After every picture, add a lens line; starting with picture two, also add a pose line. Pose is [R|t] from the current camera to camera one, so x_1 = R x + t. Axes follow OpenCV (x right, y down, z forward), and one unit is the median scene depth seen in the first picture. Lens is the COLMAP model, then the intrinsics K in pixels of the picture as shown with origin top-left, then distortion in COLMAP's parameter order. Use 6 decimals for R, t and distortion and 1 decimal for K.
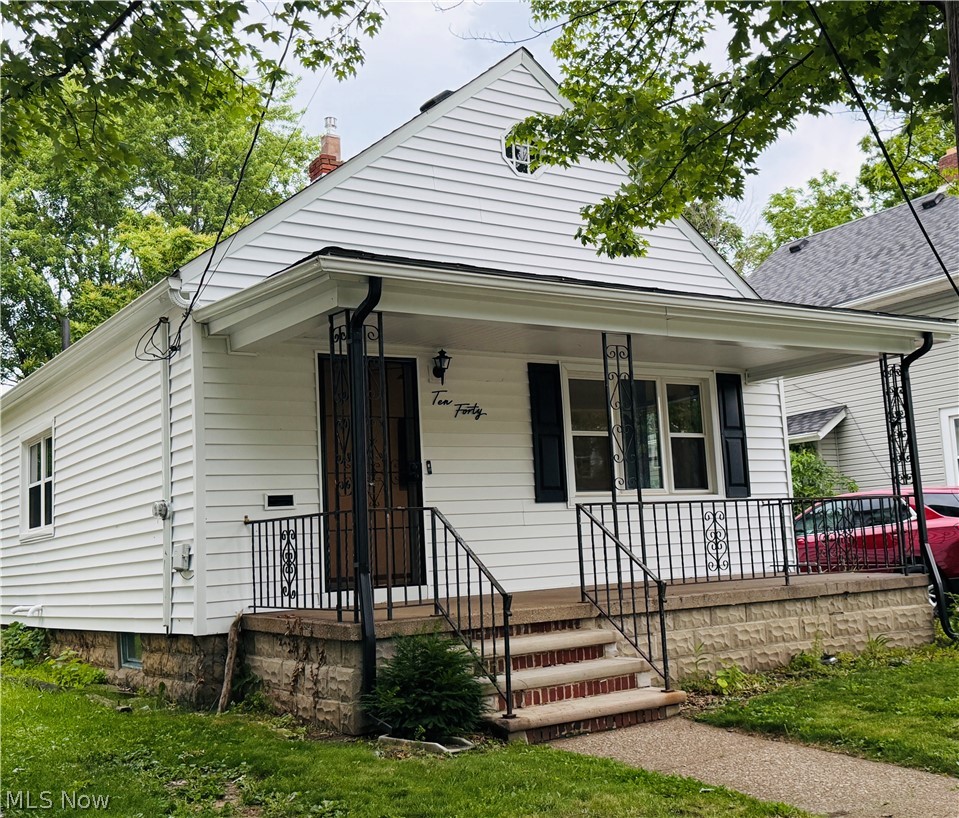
lens RADIAL K [[1131.9, 0, 479.5], [0, 1131.9, 409.0], [0, 0, 1]] dist [0.078555, -0.005334]
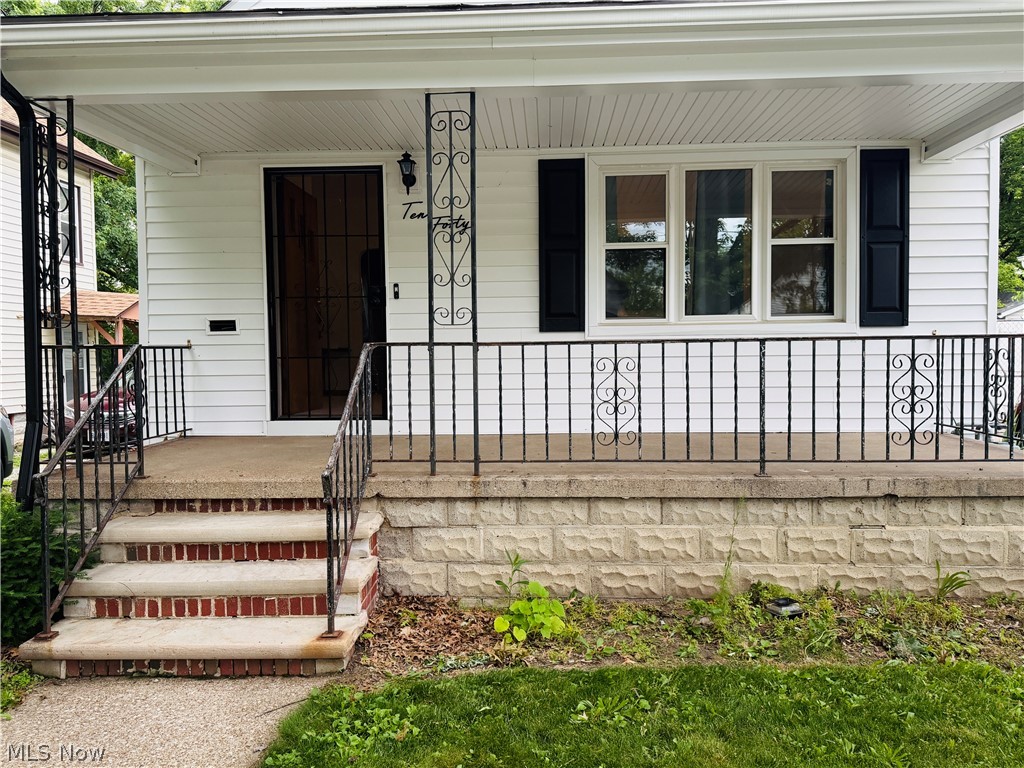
lens RADIAL K [[764.6, 0, 512.0], [0, 764.6, 384.0], [0, 0, 1]] dist [0.092574, -0.142550]
pose [[0.810231, 0.066083, -0.582374, 0.383595], [0.041969, 0.984531, 0.170107, 0.024398], [0.584606, -0.162268, 0.794924, 0.555900]]
